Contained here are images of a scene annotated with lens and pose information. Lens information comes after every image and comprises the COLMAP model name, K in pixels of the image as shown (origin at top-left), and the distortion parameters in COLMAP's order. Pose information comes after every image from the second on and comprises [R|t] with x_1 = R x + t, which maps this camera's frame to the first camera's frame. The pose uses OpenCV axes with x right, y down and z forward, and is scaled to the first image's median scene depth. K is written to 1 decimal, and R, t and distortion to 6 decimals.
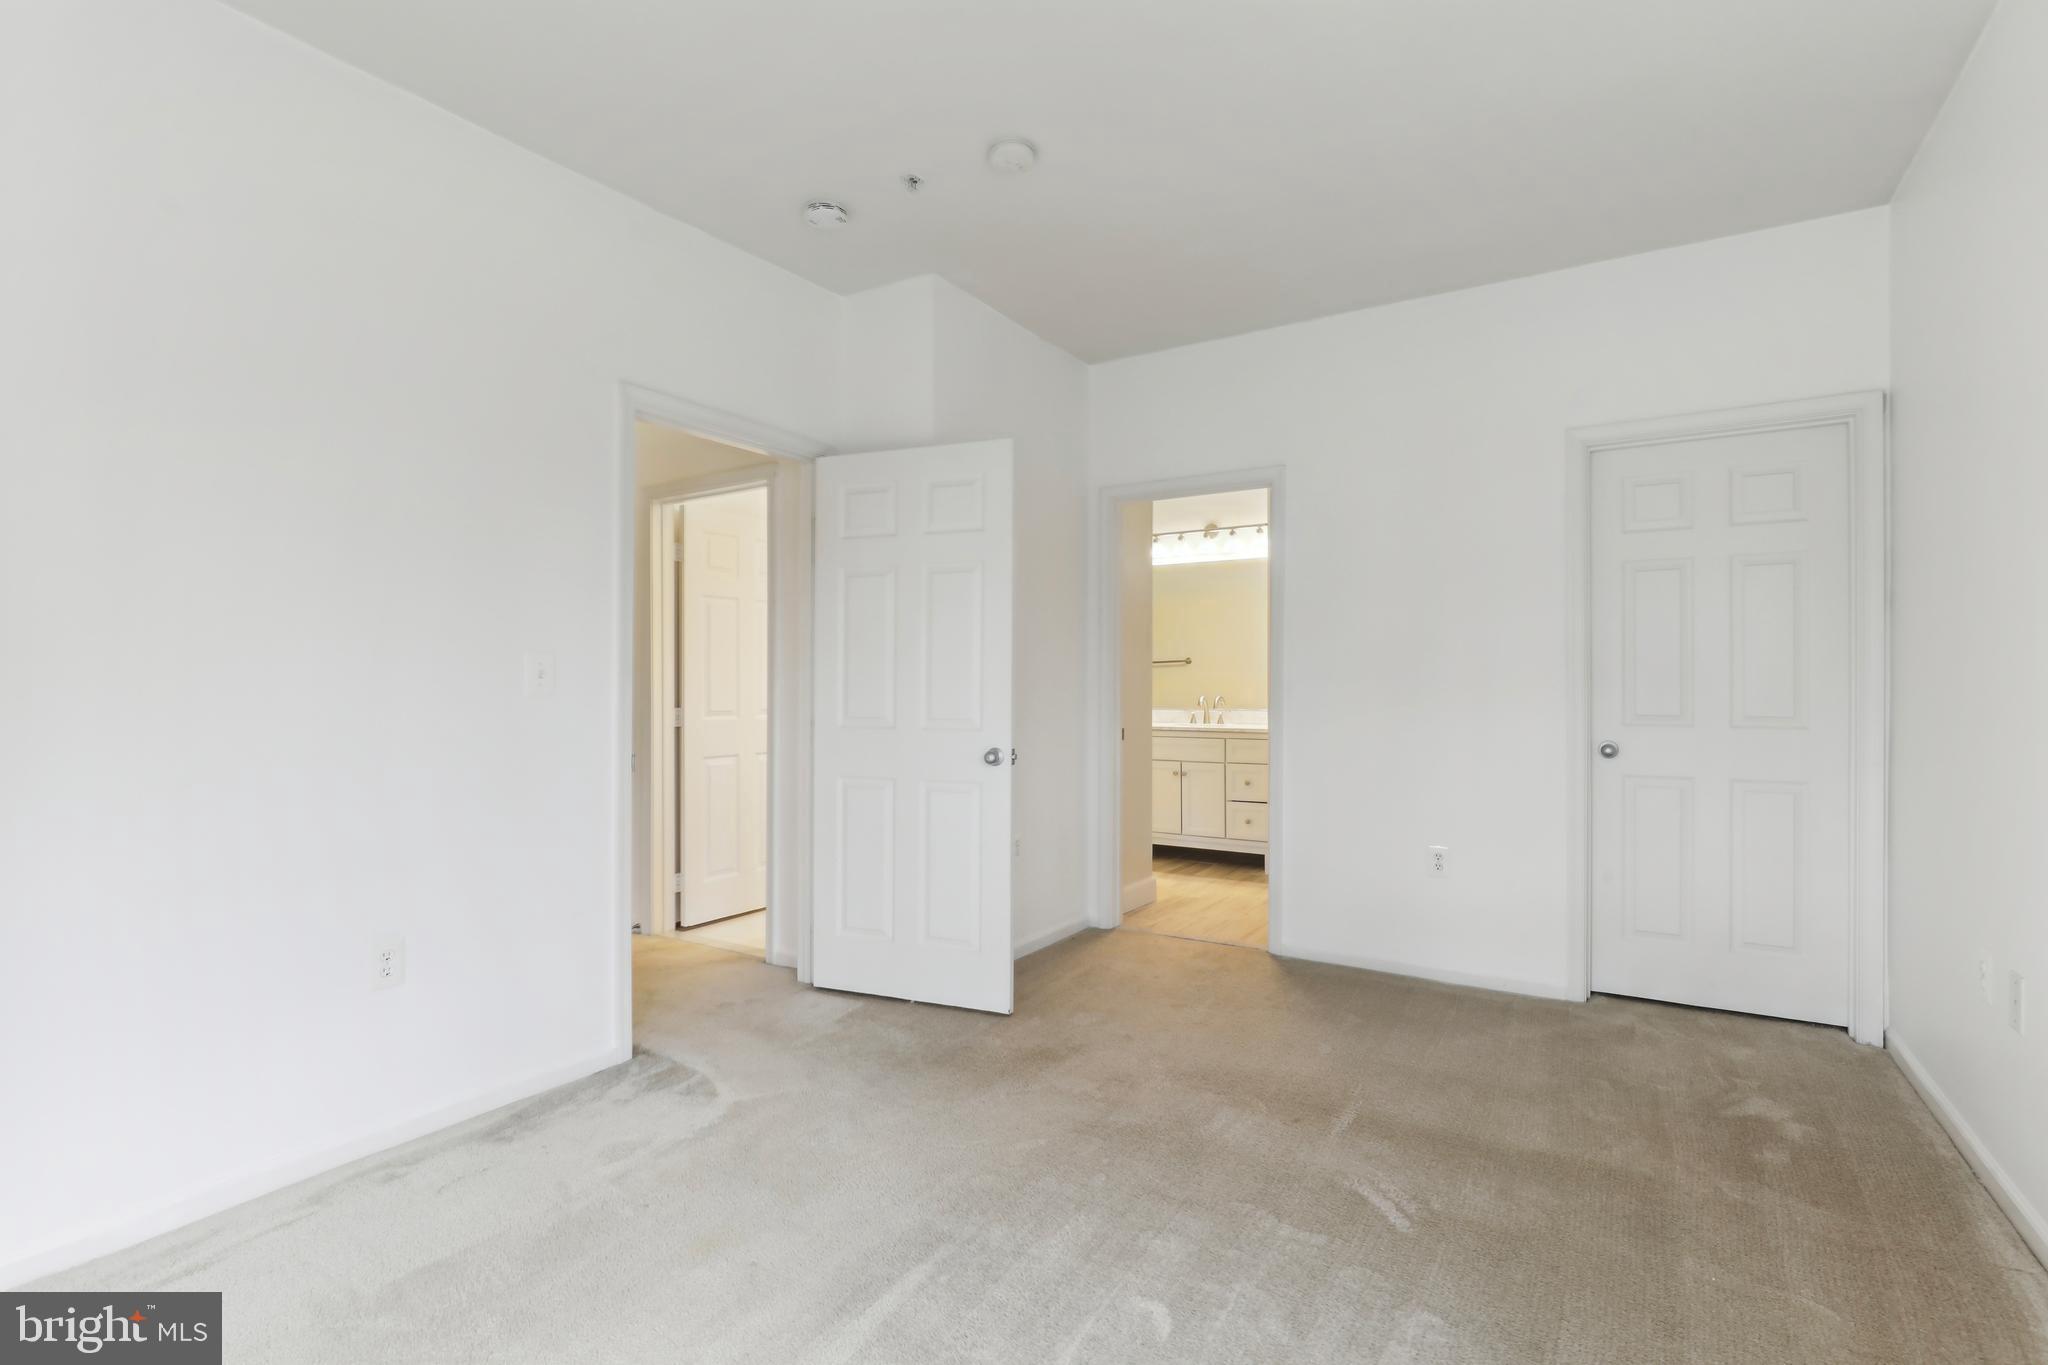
lens RADIAL K [[941.5, 0, 1024.0], [0, 941.5, 679.9], [0, 0, 1]] dist [-0.005516, -0.000358]
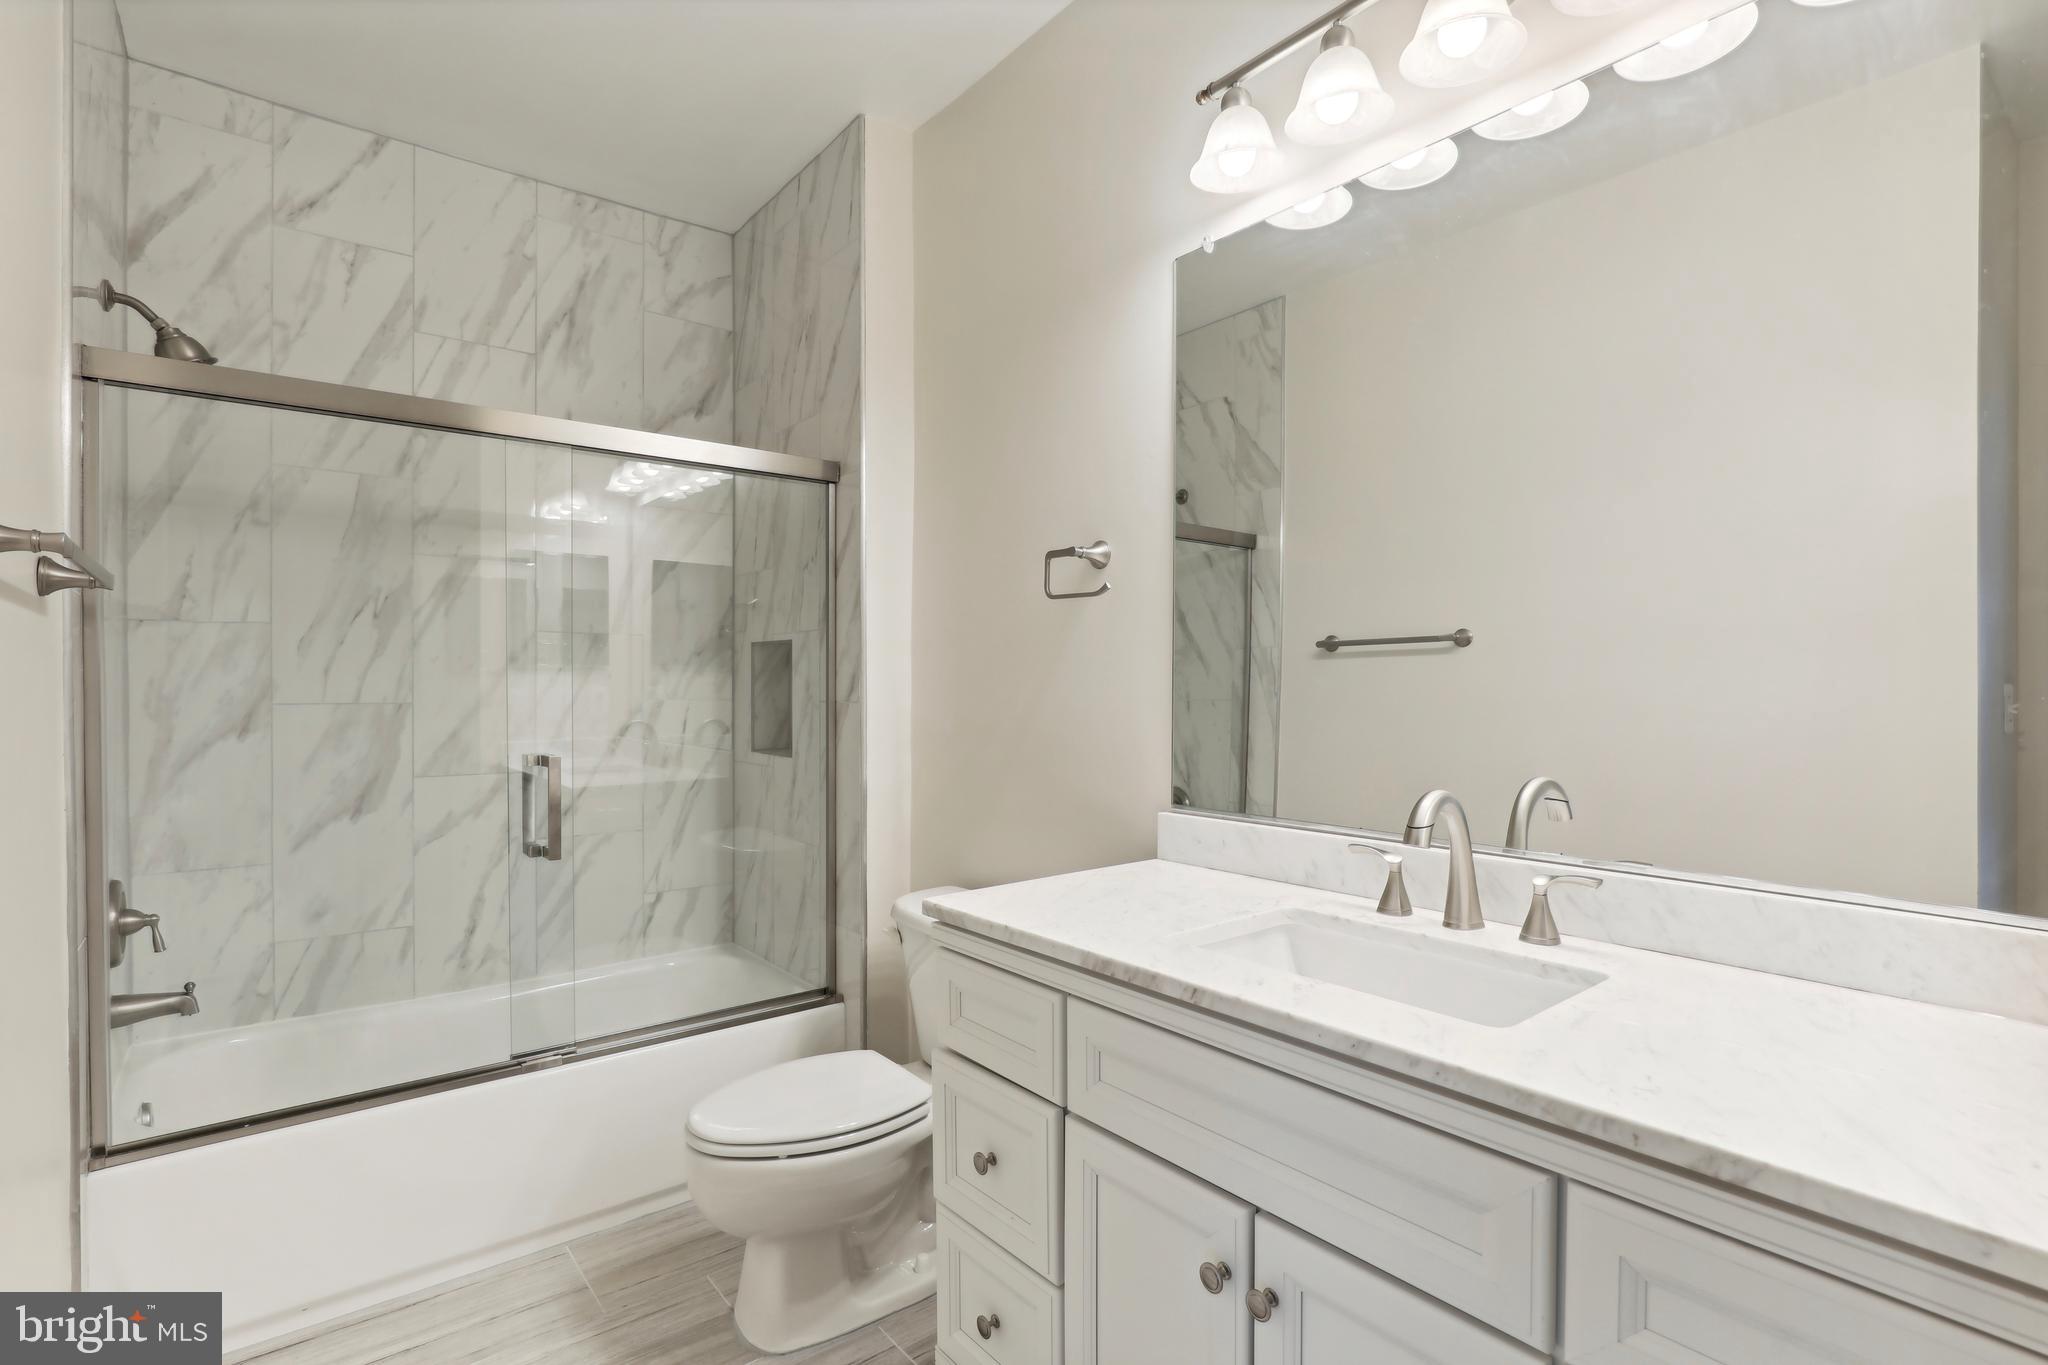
lens RADIAL K [[941.5, 0, 1022.5], [0, 941.5, 688.8], [0, 0, 1]] dist [-0.005516, -0.000358]
pose [[0.944265, 0.003722, -0.329164, 0.182242], [-0.002848, 0.999991, 0.003138, -0.003092], [0.329173, -0.002026, 0.944268, 0.834203]]
